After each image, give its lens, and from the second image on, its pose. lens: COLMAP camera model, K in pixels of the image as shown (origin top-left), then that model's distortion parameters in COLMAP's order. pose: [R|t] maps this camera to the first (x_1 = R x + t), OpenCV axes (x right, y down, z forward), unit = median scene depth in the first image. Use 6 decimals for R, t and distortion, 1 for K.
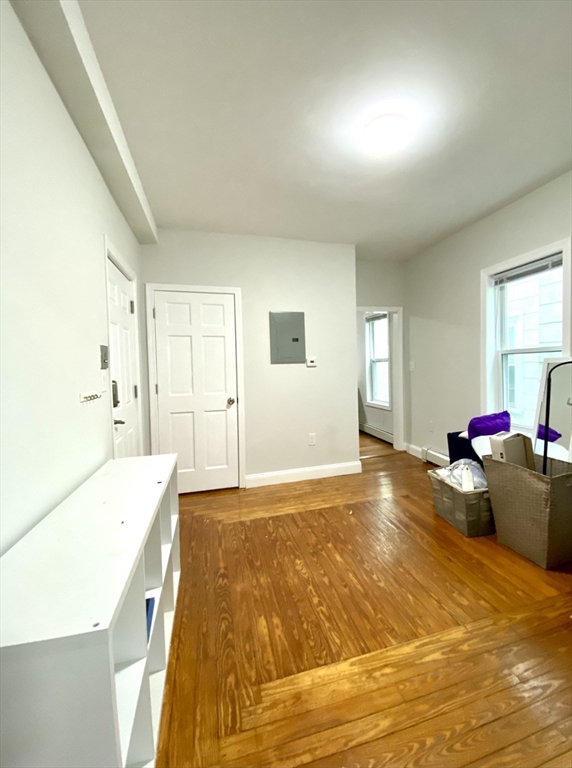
lens RADIAL K [[311.9, 0, 308.5], [0, 311.9, 369.7], [0, 0, 1]] dist [0.000363, -0.011592]
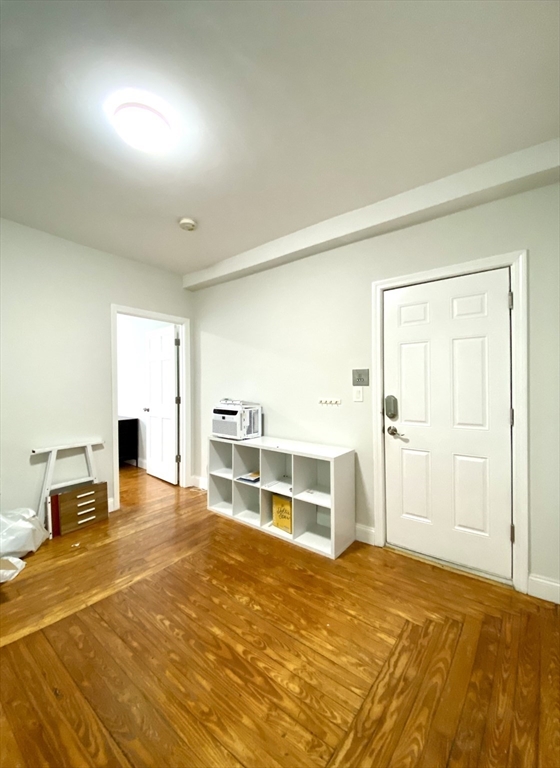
lens RADIAL K [[319.6, 0, 280.0], [0, 319.6, 384.0], [0, 0, 1]] dist [0.015135, -0.027296]
pose [[-0.811944, 0.022114, -0.583317, 0.344854], [0.012360, 0.999709, 0.020695, -0.032465], [0.583605, 0.009593, -0.811981, 1.415865]]
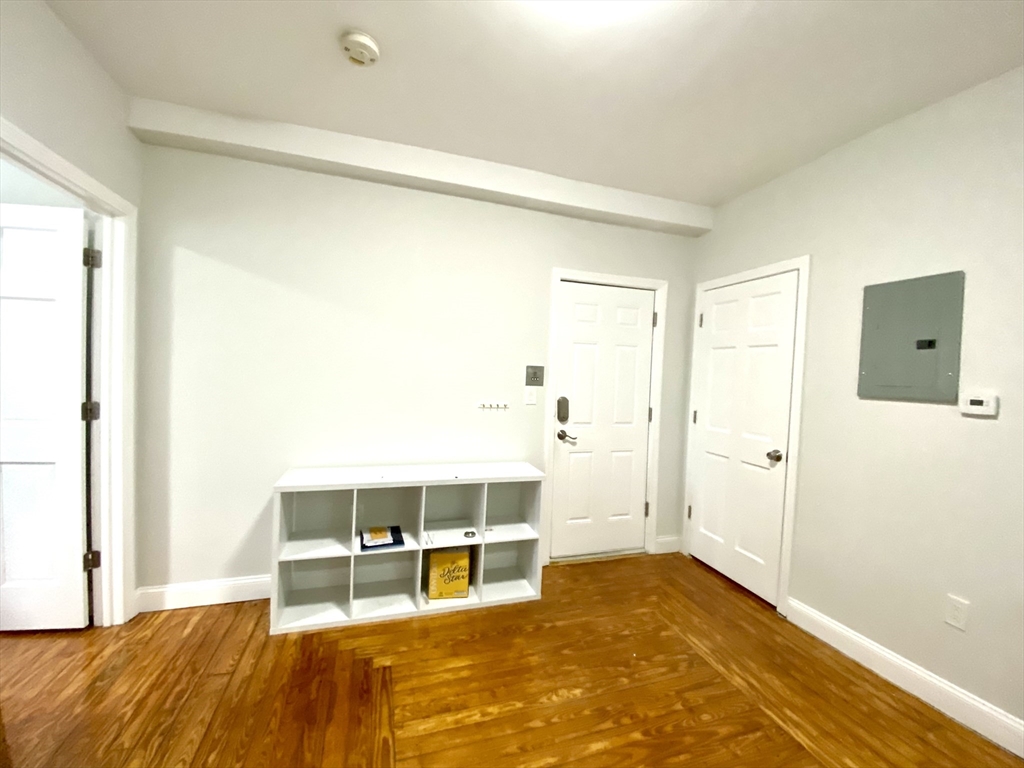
lens RADIAL K [[414.5, 0, 531.1], [0, 414.5, 379.9], [0, 0, 1]] dist [0.002179, -0.011210]
pose [[0.063420, 0.042120, -0.997098, 0.646322], [-0.055591, 0.997707, 0.038610, -0.059460], [0.996437, 0.052981, 0.065616, 0.646258]]
